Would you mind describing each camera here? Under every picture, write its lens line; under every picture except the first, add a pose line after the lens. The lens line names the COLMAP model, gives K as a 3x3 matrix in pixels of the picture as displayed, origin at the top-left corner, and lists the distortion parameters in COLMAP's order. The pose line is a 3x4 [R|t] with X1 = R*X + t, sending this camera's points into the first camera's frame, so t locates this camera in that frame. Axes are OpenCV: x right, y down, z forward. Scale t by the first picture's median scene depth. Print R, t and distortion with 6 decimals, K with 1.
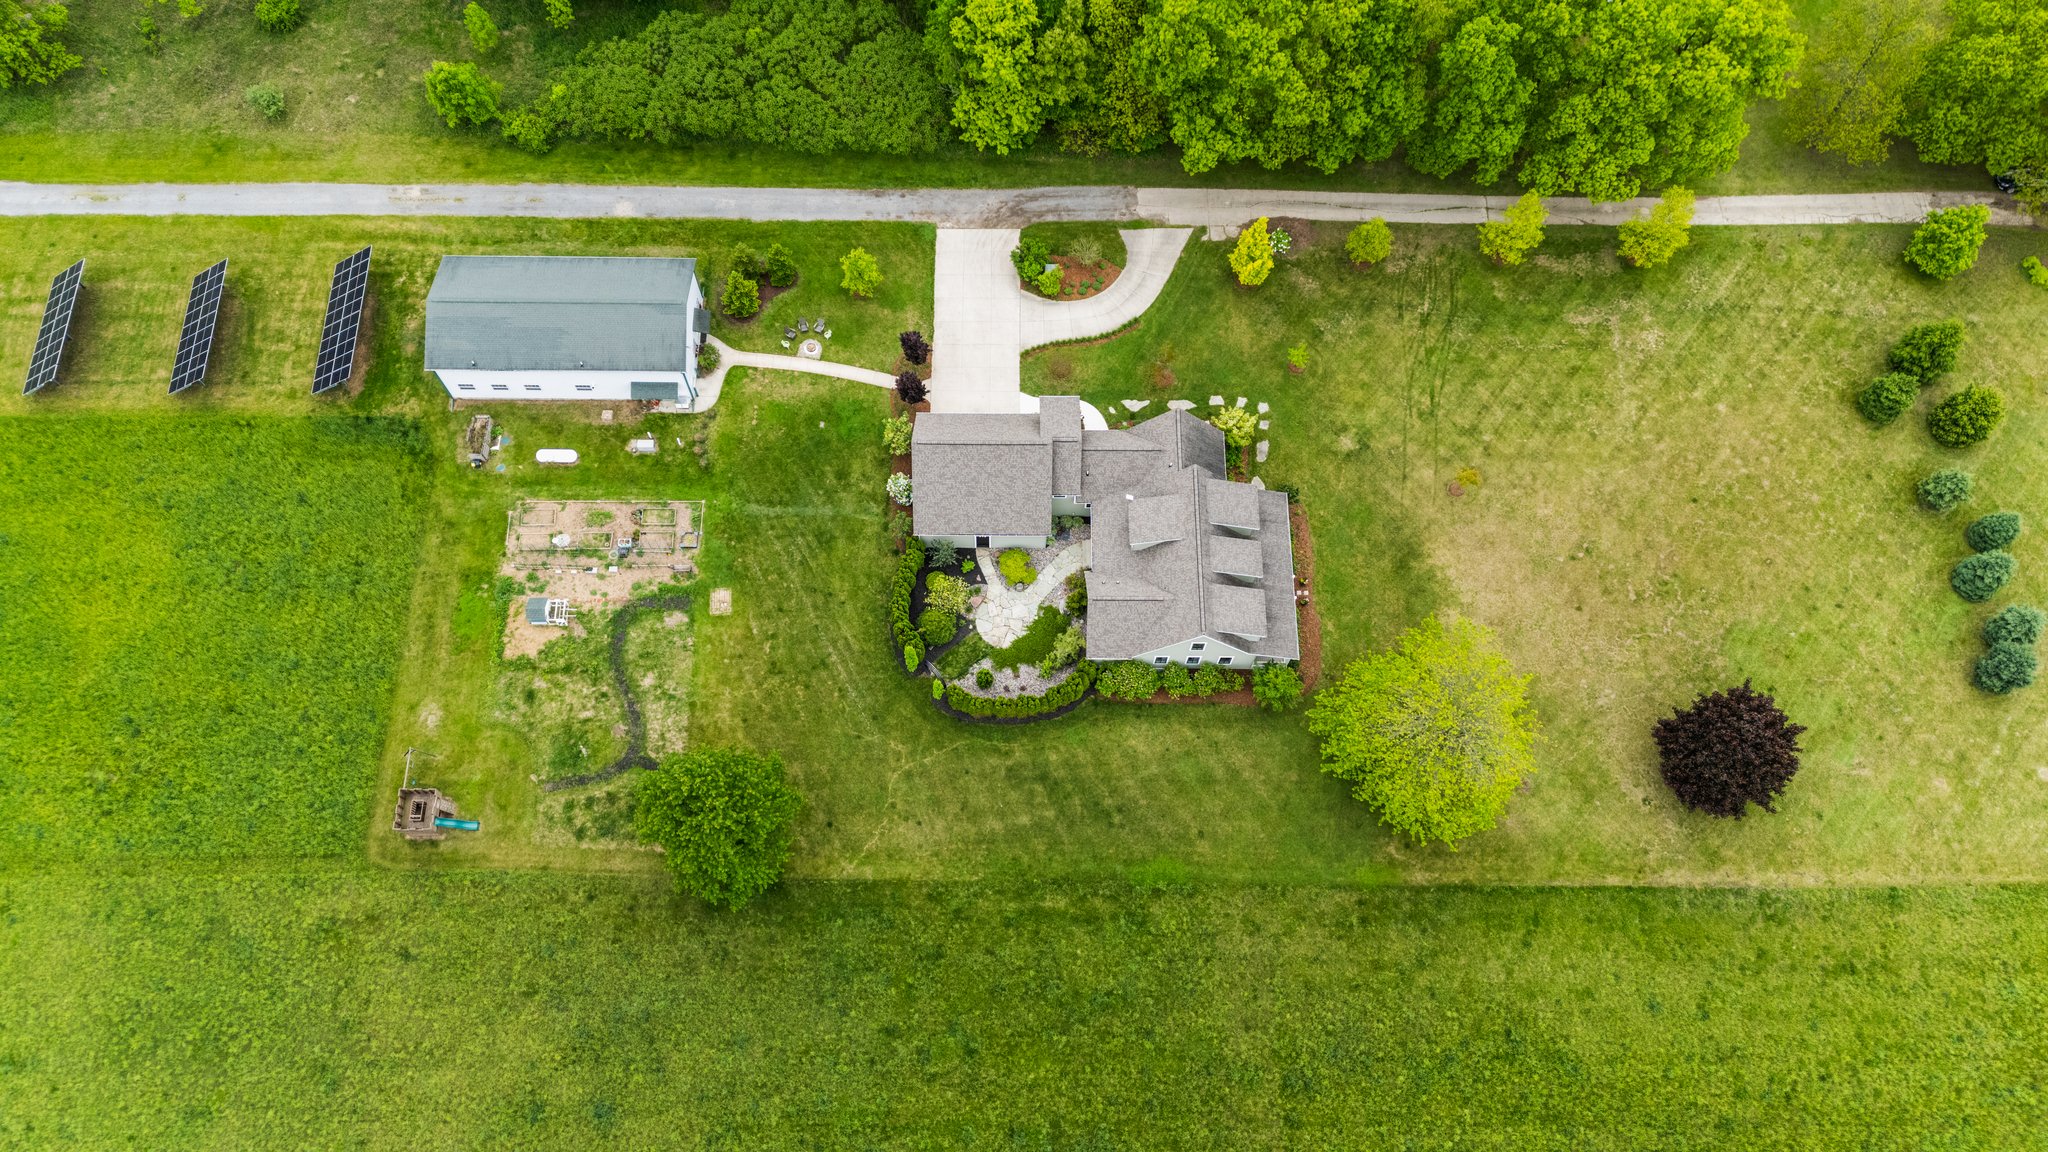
lens RADIAL K [[1520.6, 0, 1030.7], [0, 1520.6, 541.6], [0, 0, 1]] dist [0.075109, -0.082517]
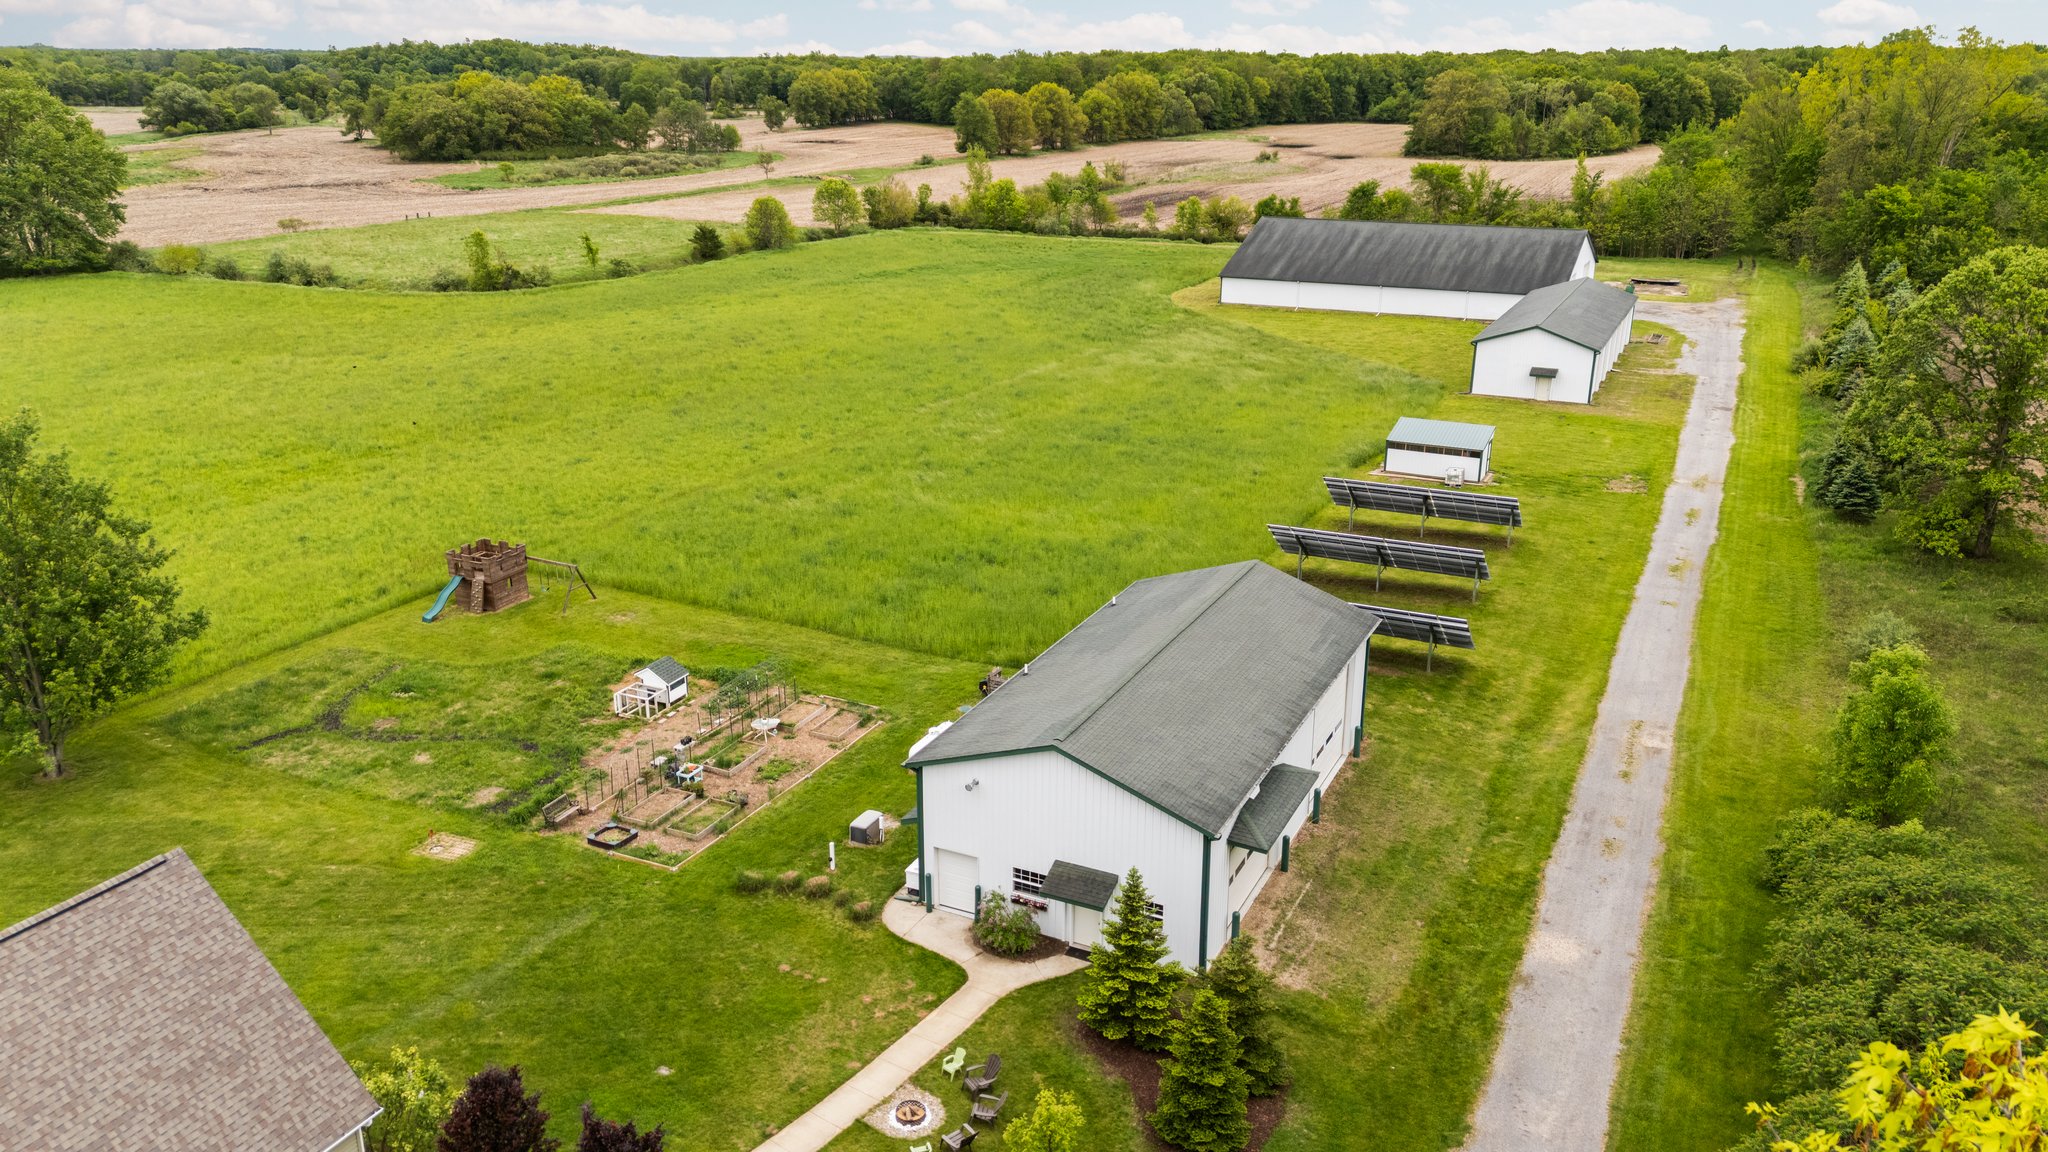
lens RADIAL K [[1497.9, 0, 1024.0], [0, 1497.9, 576.0], [0, 0, 1]] dist [0.073649, -0.065111]
pose [[-0.444987, 0.263700, -0.855832, 0.090436], [-0.824865, 0.251411, 0.506351, -0.361582], [0.348690, 0.931265, 0.105642, 0.949512]]
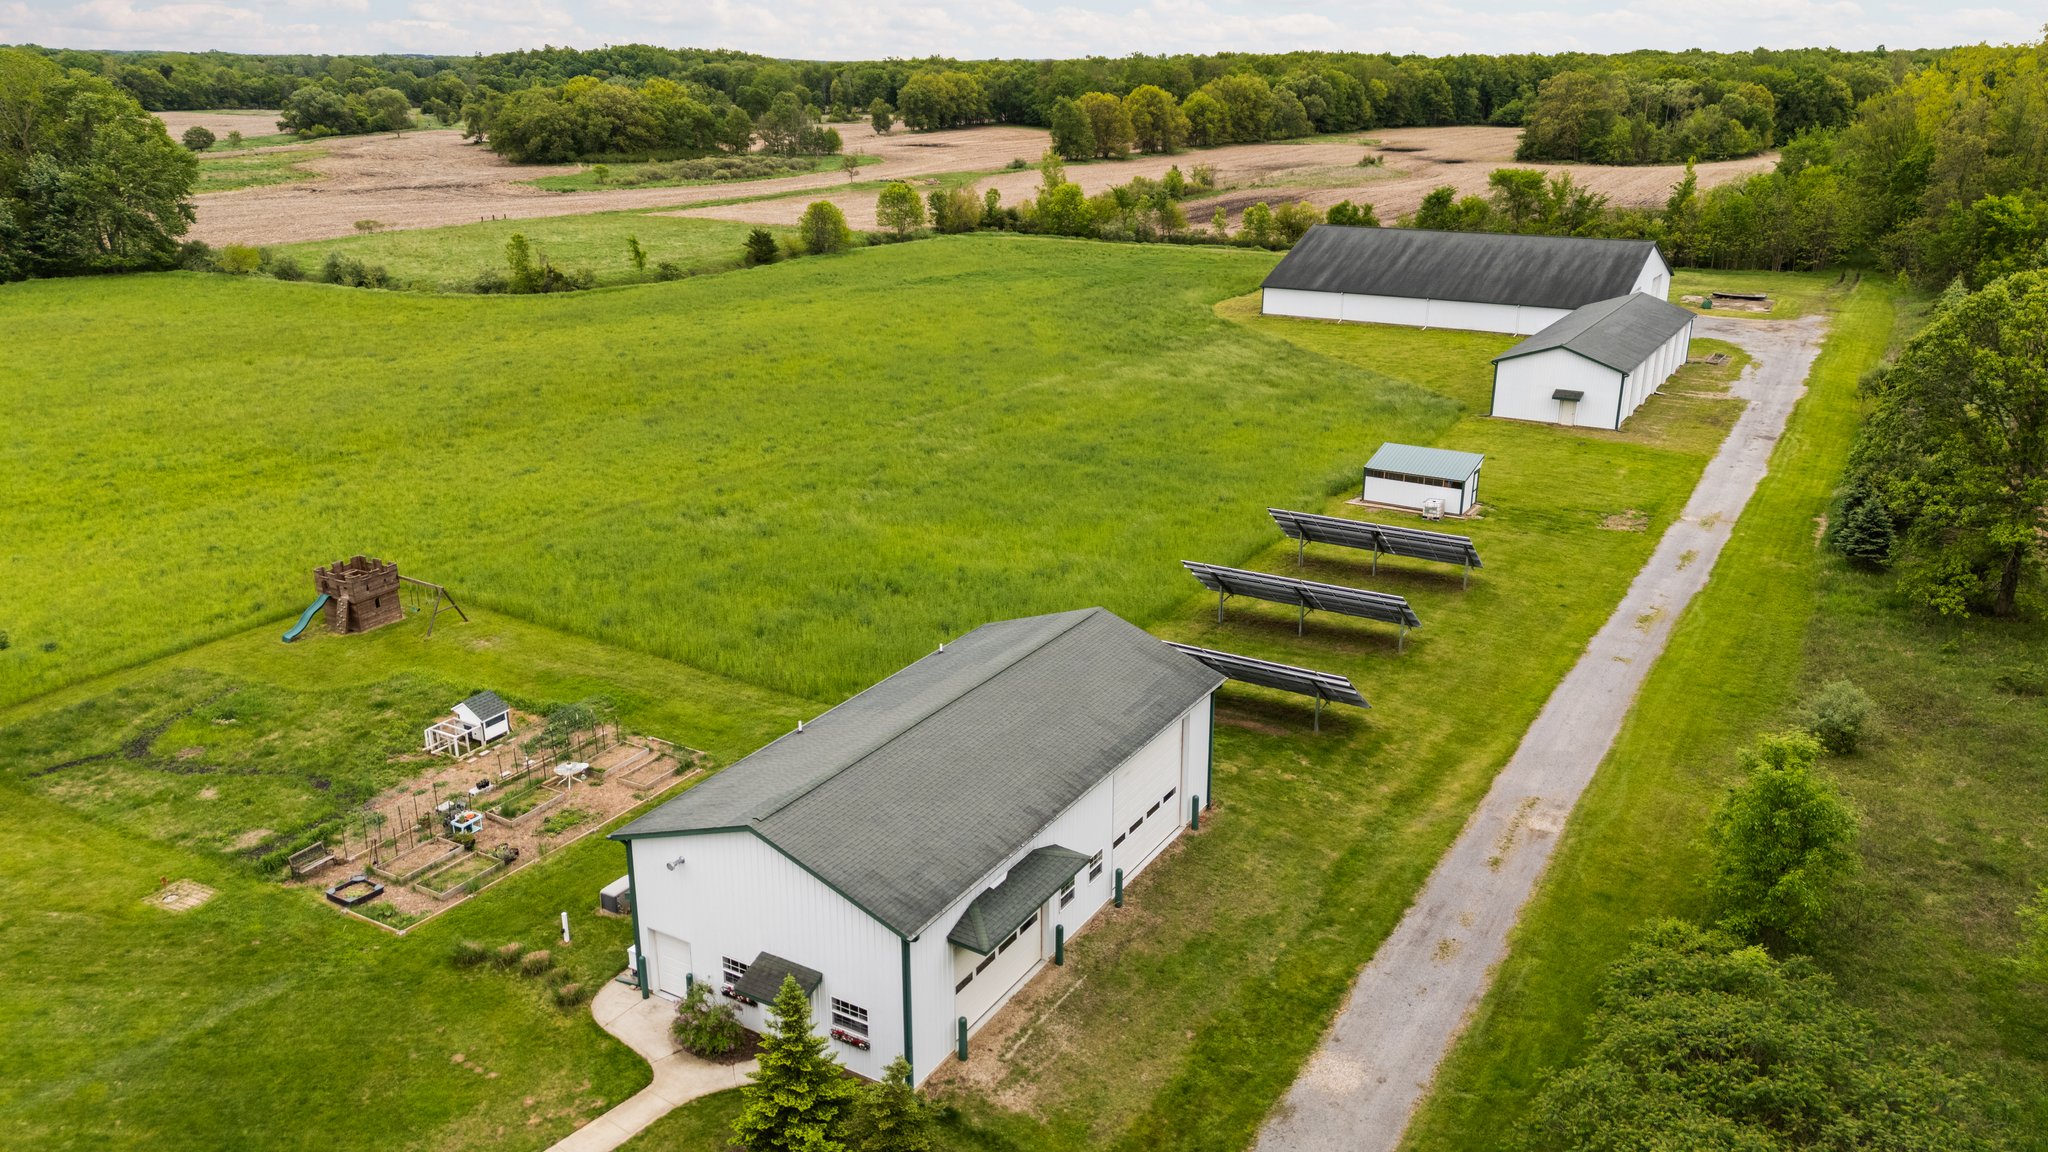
lens RADIAL K [[1497.9, 0, 1024.0], [0, 1497.9, 576.0], [0, 0, 1]] dist [0.073649, -0.065111]
pose [[-0.520434, 0.249506, -0.816636, 0.002816], [-0.786894, 0.231231, 0.572128, -0.422121], [0.331581, 0.940361, 0.075994, 0.974629]]
